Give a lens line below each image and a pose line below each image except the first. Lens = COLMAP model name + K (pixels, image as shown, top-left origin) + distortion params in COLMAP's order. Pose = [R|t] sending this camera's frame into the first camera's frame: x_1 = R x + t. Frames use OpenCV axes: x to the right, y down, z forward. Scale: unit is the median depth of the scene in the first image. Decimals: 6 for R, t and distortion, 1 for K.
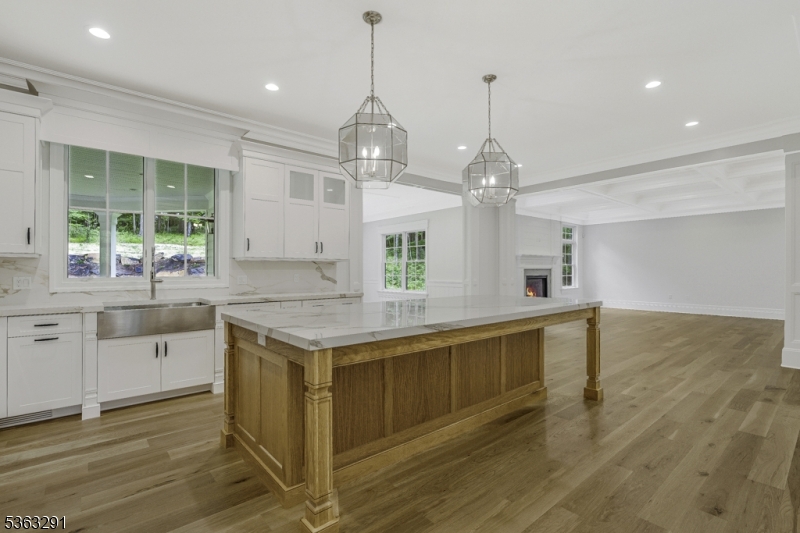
lens RADIAL K [[373.4, 0, 401.5], [0, 373.4, 268.4], [0, 0, 1]] dist [-0.005334, 0.003000]
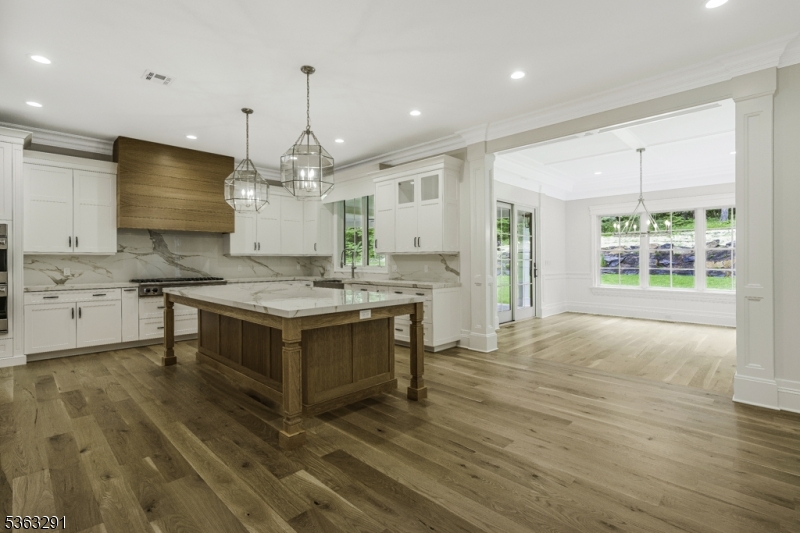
lens RADIAL K [[373.4, 0, 395.6], [0, 373.4, 264.8], [0, 0, 1]] dist [-0.005334, 0.003000]
pose [[0.095342, 0.013310, -0.995356, 1.130557], [0.007610, 0.999872, 0.014099, -0.004513], [0.995416, -0.008919, 0.095228, 1.033208]]
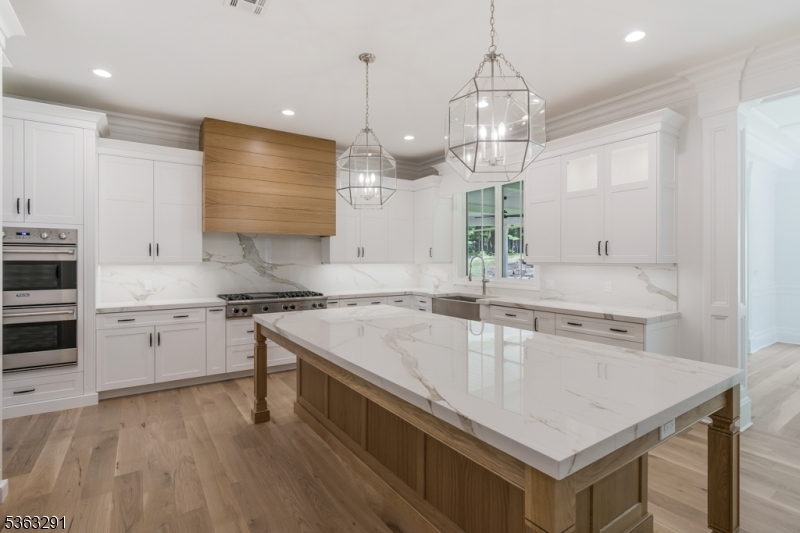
lens RADIAL K [[384.9, 0, 401.2], [0, 384.9, 264.9], [0, 0, 1]] dist [-0.002219, 0.000028]
pose [[-0.098970, 0.015255, -0.994973, 0.735851], [0.005500, 0.999876, 0.014783, -0.045361], [0.995075, -0.004009, -0.099042, 0.840971]]
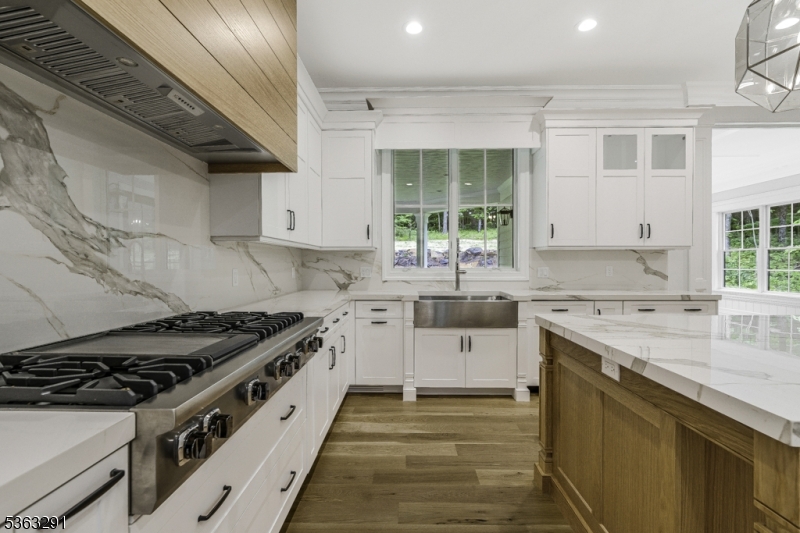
lens RADIAL K [[373.4, 0, 406.6], [0, 373.4, 263.4], [0, 0, 1]] dist [-0.005334, 0.003000]
pose [[0.758703, 0.002072, -0.651434, -0.120948], [0.003273, 0.999970, 0.006992, 0.002521], [0.651429, -0.007437, 0.758673, 0.156477]]
